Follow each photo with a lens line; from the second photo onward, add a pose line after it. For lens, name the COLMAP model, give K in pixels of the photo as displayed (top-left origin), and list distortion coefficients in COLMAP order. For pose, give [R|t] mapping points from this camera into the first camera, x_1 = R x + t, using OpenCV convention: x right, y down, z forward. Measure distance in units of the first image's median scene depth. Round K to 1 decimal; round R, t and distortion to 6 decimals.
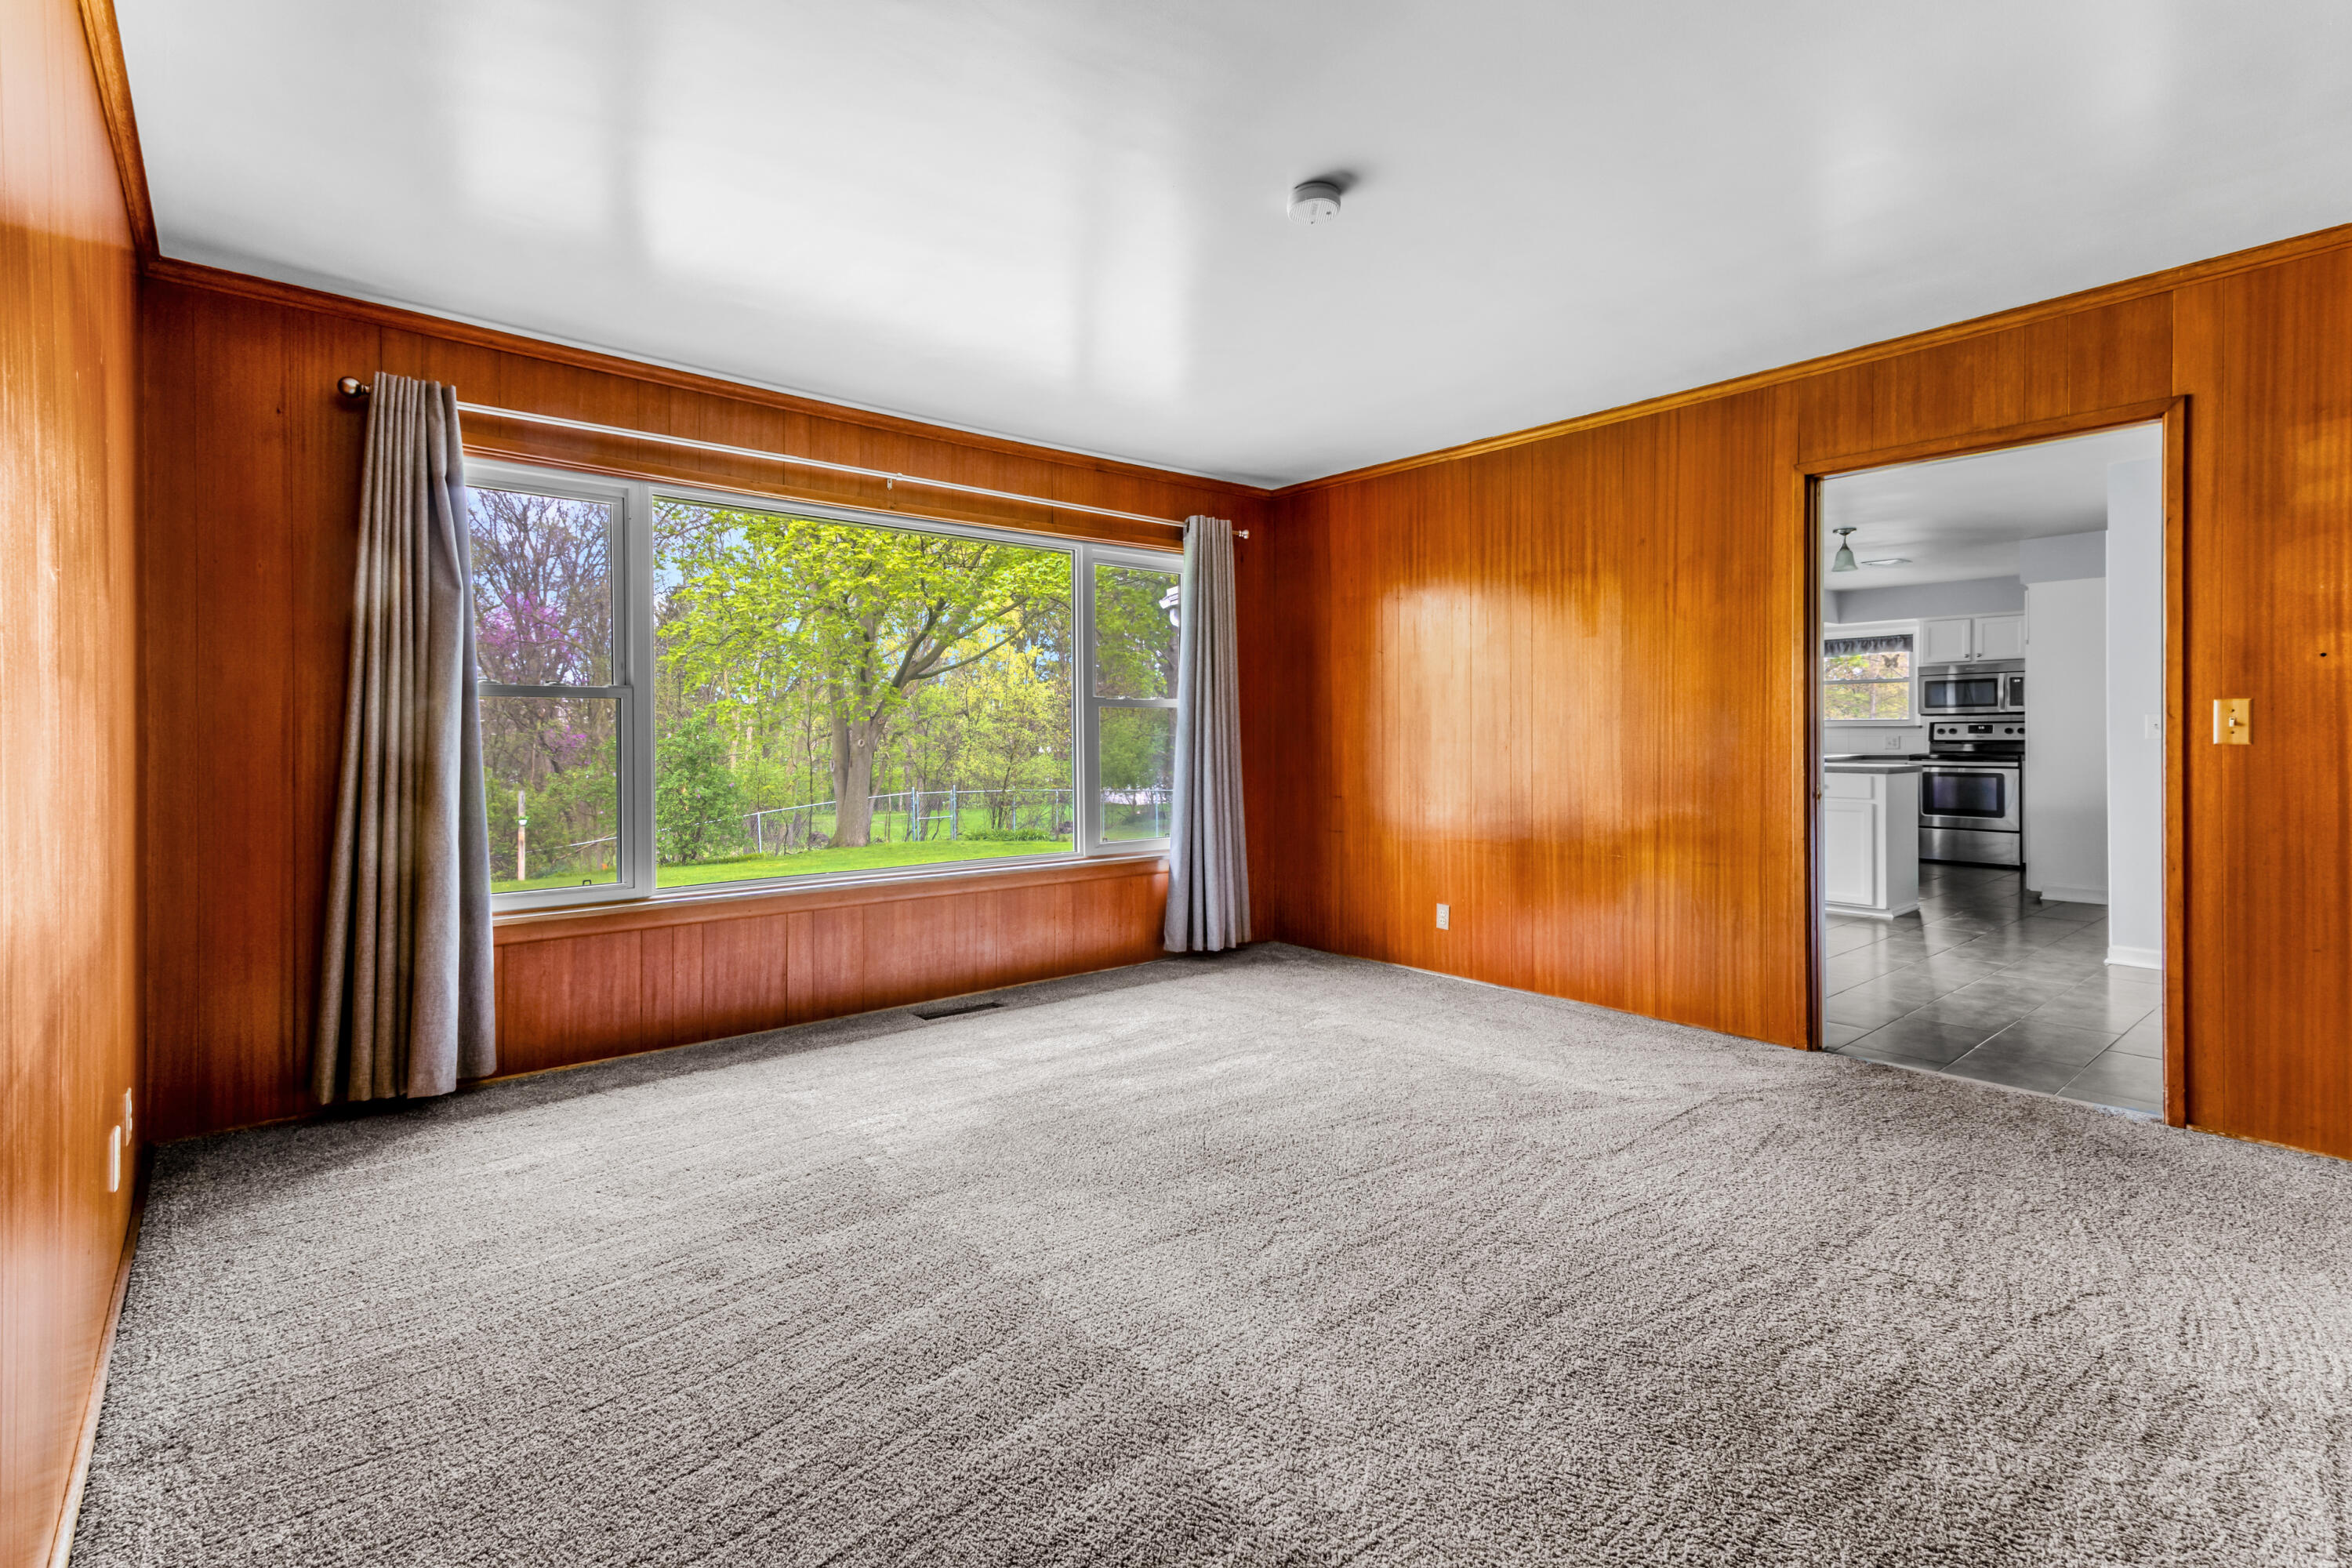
lens RADIAL K [[1106.8, 0, 1186.9], [0, 1106.8, 740.0], [0, 0, 1]] dist [0.012770, -0.000129]
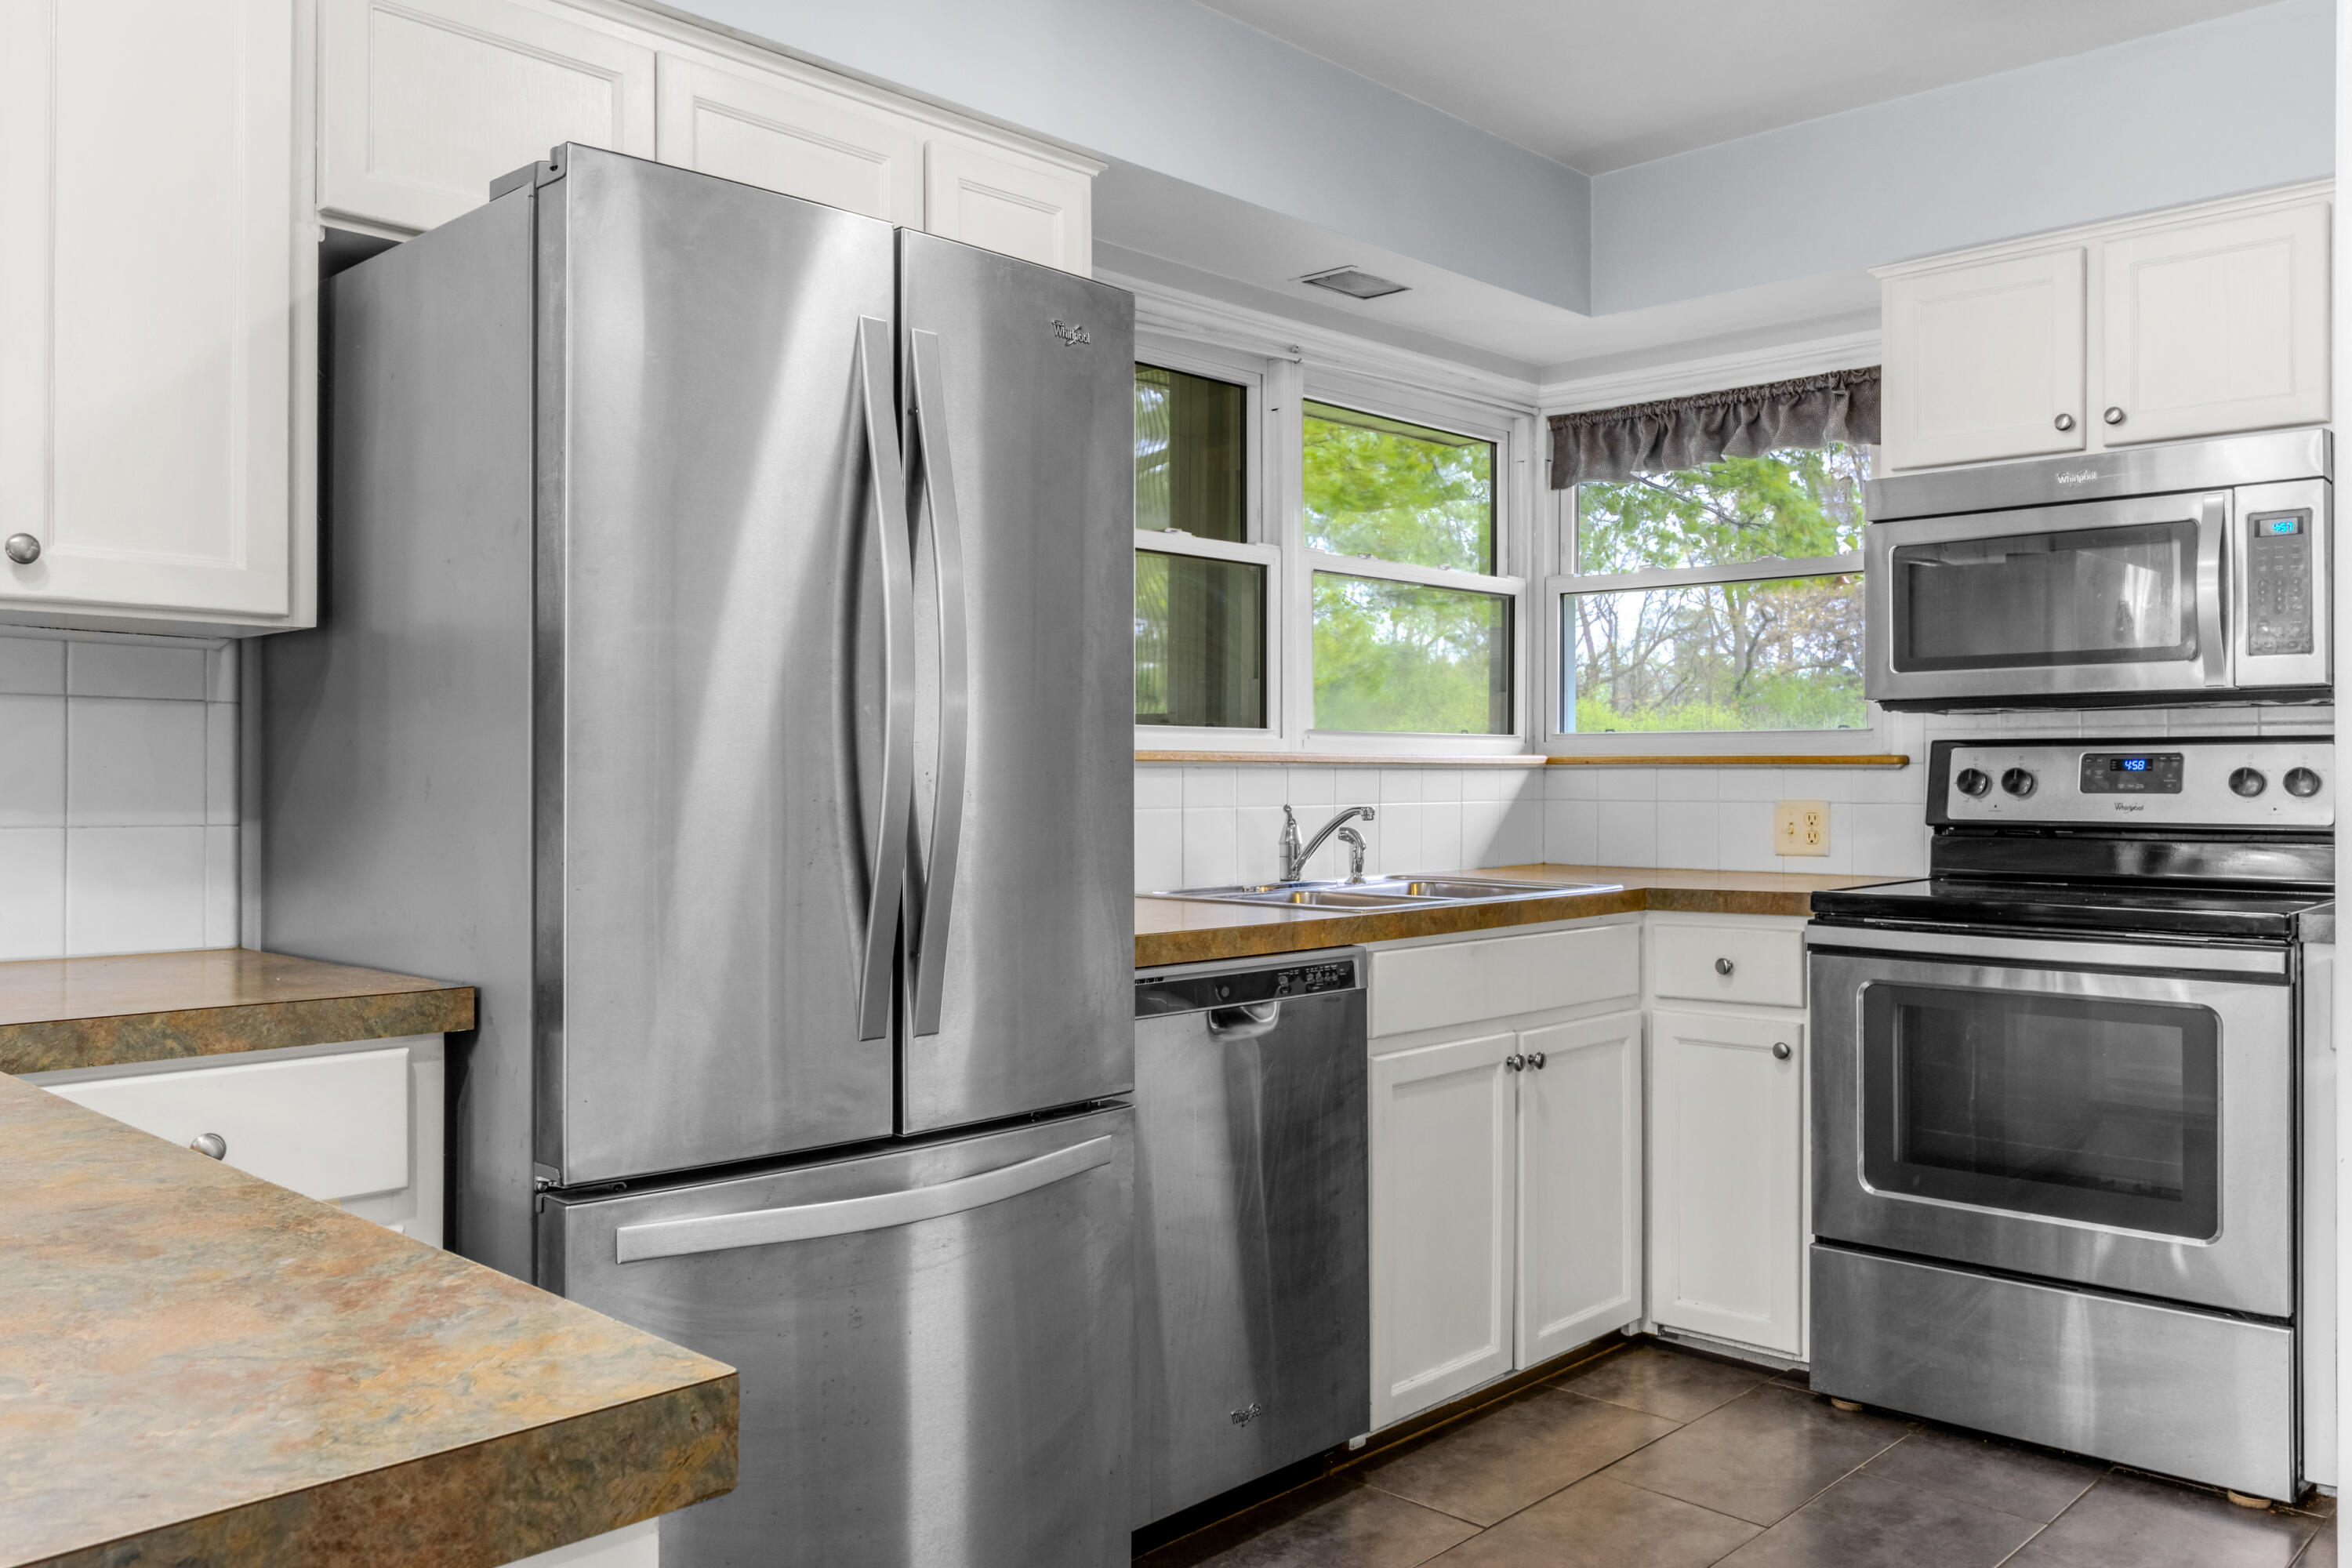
lens RADIAL K [[1826.9, 0, 1189.6], [0, 1826.9, 767.6], [0, 0, 1]] dist [-0.011661, 0.007865]
pose [[0.995896, 0.007711, 0.090178, 0.506067], [-0.006952, 0.999938, -0.008726, -0.006691], [-0.090240, 0.008063, 0.995887, 0.673292]]
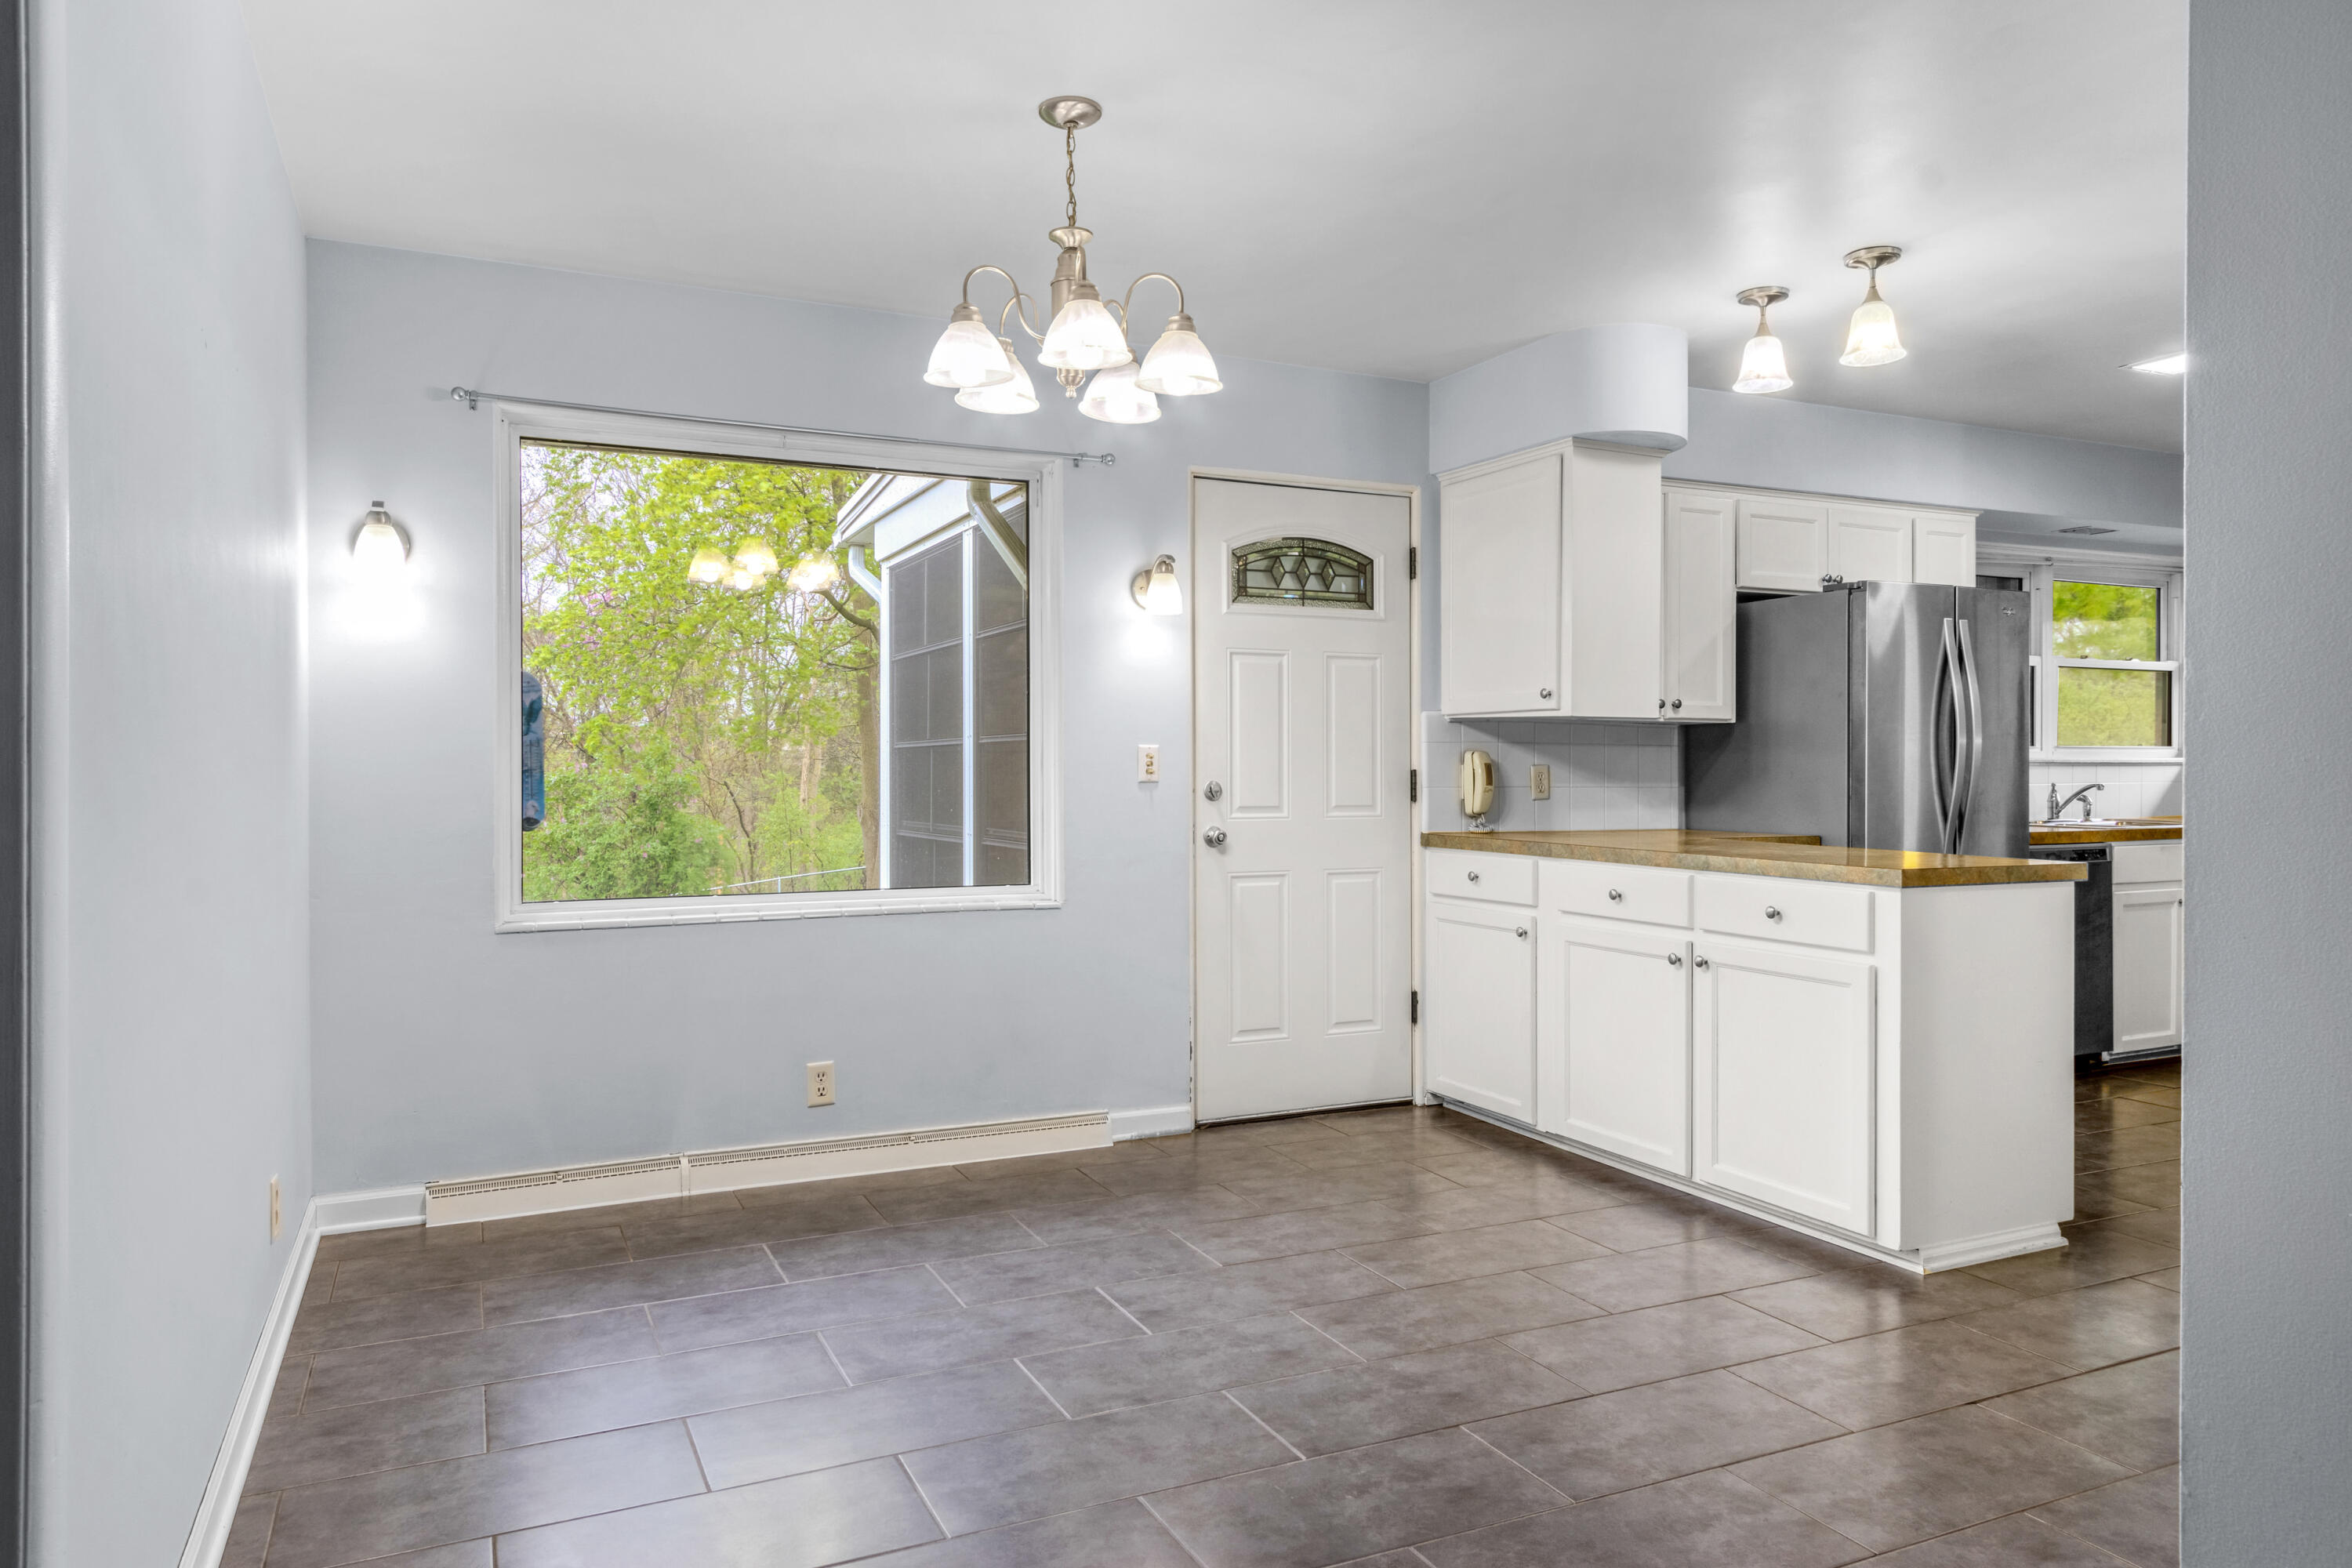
lens RADIAL K [[1515.9, 0, 1171.2], [0, 1515.9, 776.1], [0, 0, 1]] dist [0.006569, 0.002545]
pose [[0.959557, 0.005710, -0.281455, 0.377453], [-0.004835, 0.999981, 0.003806, -0.006185], [0.281471, -0.002291, 0.959567, 0.301237]]
